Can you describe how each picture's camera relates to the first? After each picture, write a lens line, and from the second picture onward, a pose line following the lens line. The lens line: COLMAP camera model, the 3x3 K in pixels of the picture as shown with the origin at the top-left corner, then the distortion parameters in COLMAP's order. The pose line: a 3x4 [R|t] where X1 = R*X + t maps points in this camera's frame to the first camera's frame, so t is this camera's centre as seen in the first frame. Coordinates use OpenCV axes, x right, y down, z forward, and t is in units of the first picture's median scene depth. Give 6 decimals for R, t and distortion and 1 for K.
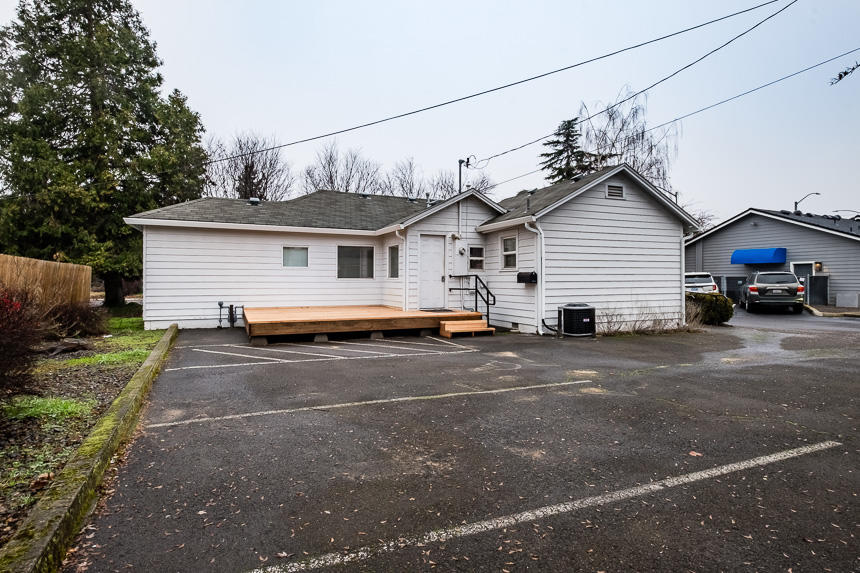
lens RADIAL K [[452.5, 0, 430.3], [0, 452.5, 283.1], [0, 0, 1]] dist [-0.003261, -0.000156]
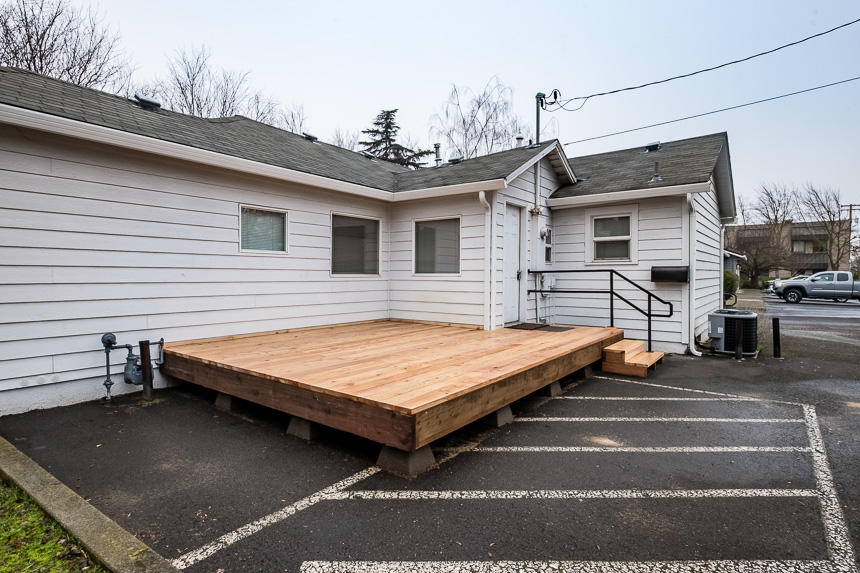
lens RADIAL K [[452.5, 0, 430.3], [0, 452.5, 283.1], [0, 0, 1]] dist [-0.003261, -0.000156]
pose [[0.879072, -0.007475, 0.476630, -0.371370], [0.002442, 0.999935, 0.011178, -0.005840], [-0.476683, -0.008663, 0.879033, 0.480295]]
